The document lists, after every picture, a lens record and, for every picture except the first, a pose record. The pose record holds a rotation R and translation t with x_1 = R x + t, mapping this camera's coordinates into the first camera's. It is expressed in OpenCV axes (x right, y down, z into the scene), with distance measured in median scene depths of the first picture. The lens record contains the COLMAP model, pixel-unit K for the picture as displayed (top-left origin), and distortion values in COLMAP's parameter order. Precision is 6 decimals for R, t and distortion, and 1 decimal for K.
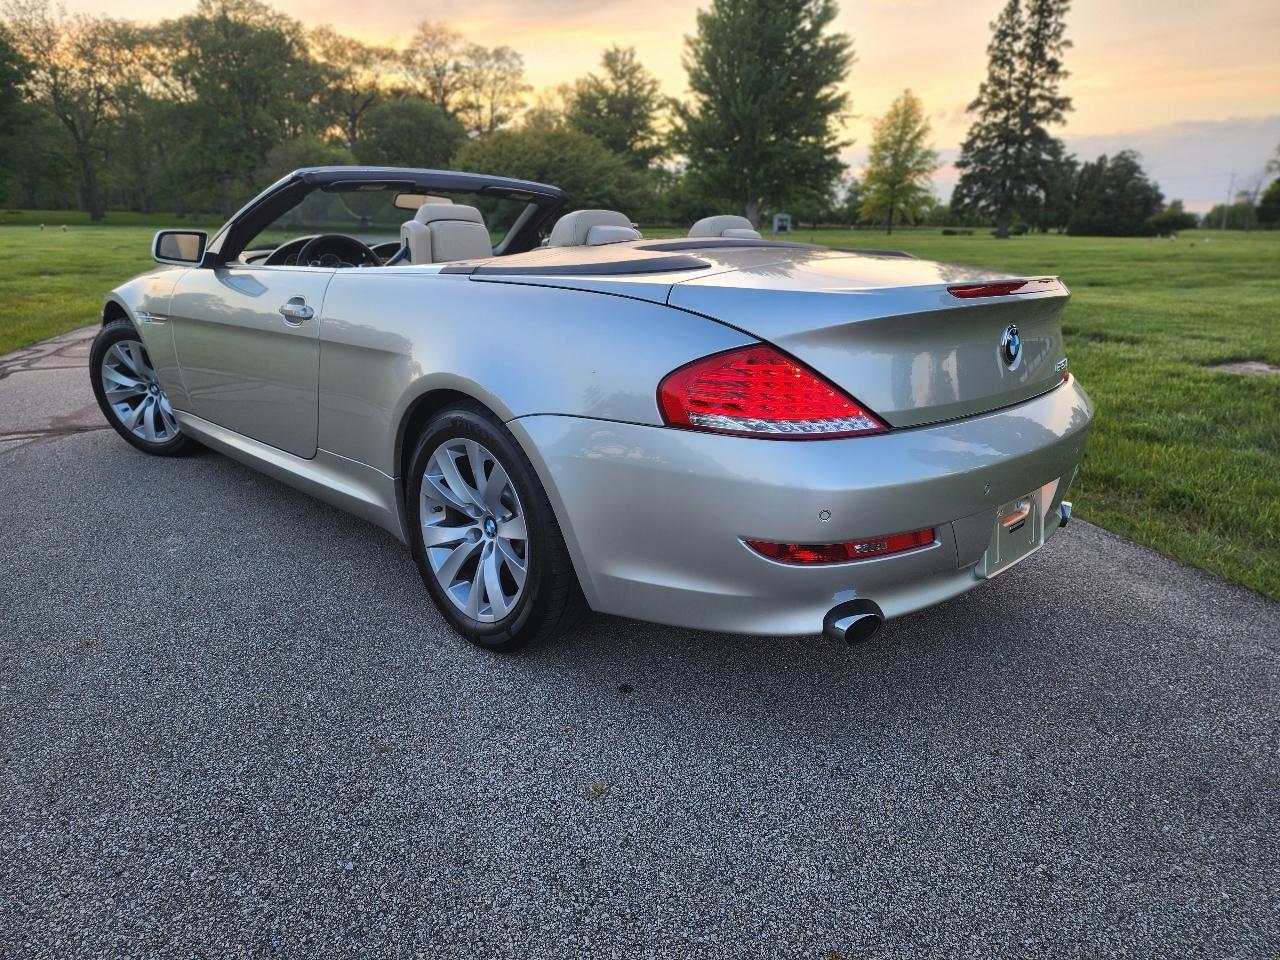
lens RADIAL K [[877.7, 0, 660.2], [0, 877.7, 479.2], [0, 0, 1]] dist [0.096249, -0.082580]
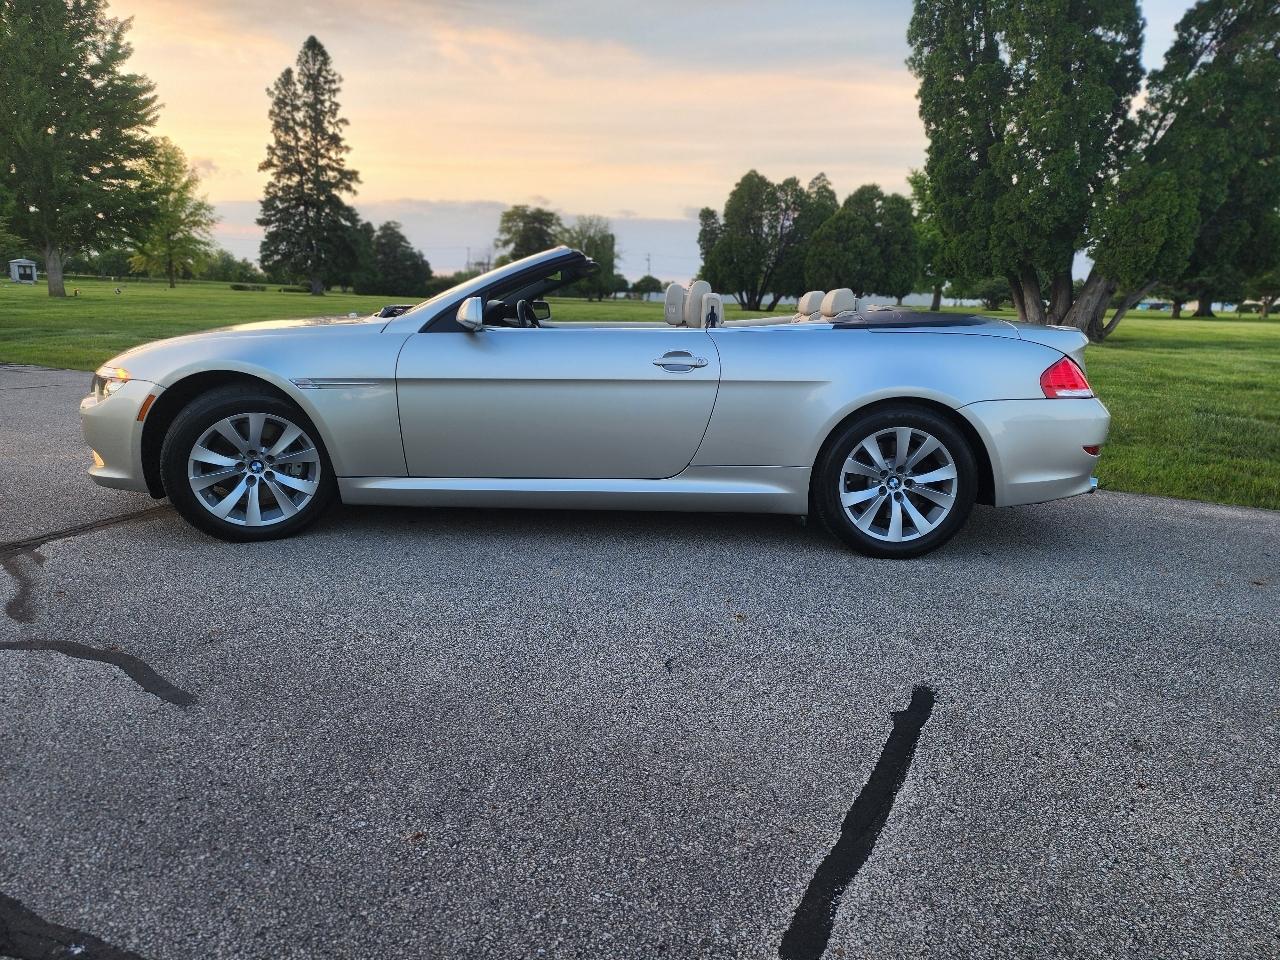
lens RADIAL K [[928.3, 0, 642.1], [0, 928.3, 459.6], [0, 0, 1]] dist [0.078797, -0.087363]
pose [[0.686893, -0.114848, 0.717627, -0.157436], [0.177888, 0.983967, -0.012797, -0.004368], [-0.704652, 0.136447, 0.696310, 0.012097]]
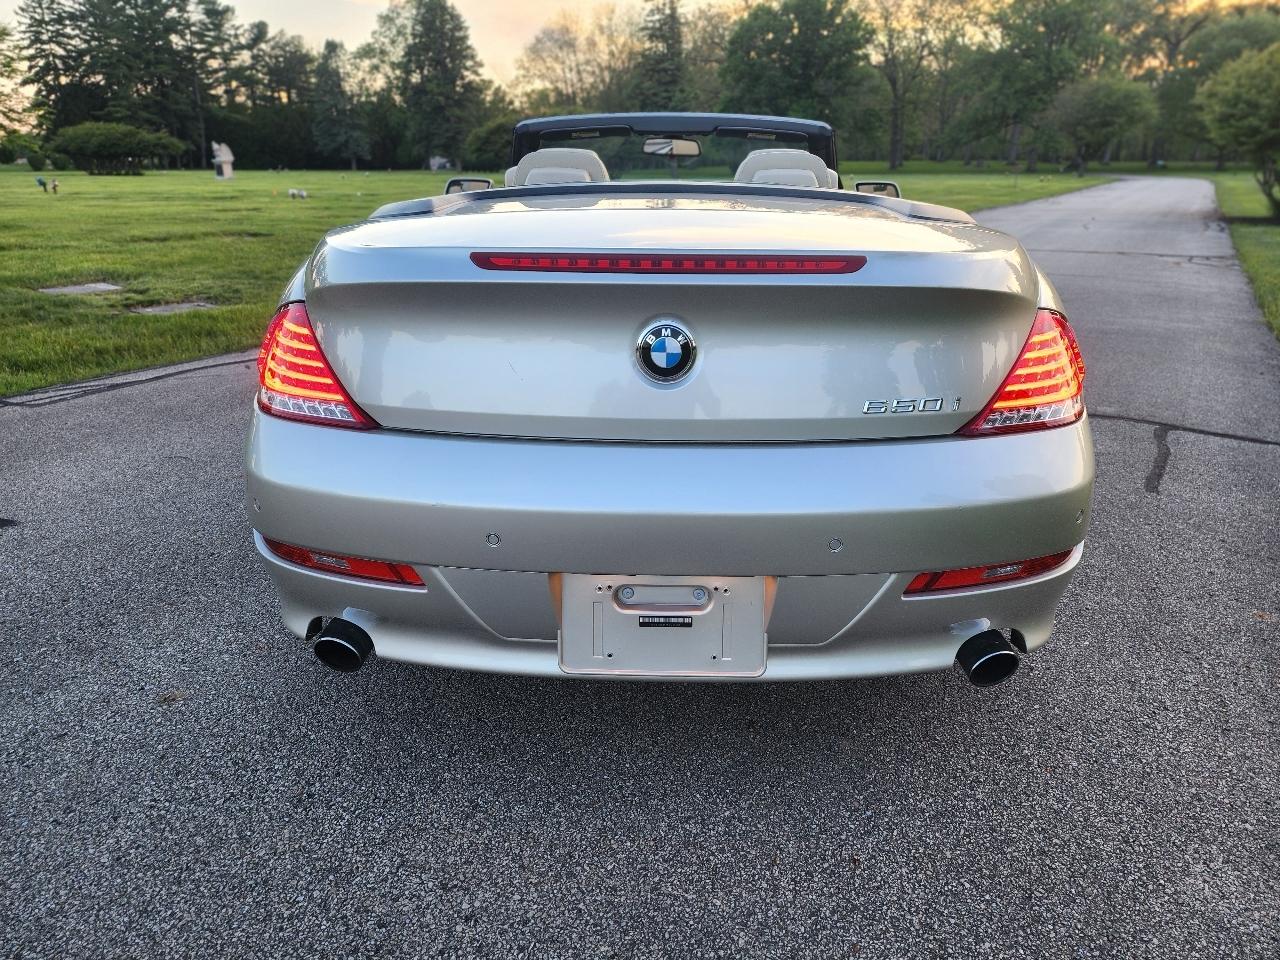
lens RADIAL K [[877.7, 0, 660.2], [0, 877.7, 479.2], [0, 0, 1]] dist [0.096249, -0.082580]
pose [[0.668612, 0.236382, -0.705040, 0.067275], [-0.196633, 0.970583, 0.138938, -0.011531], [0.717142, 0.045738, 0.695425, 0.042444]]
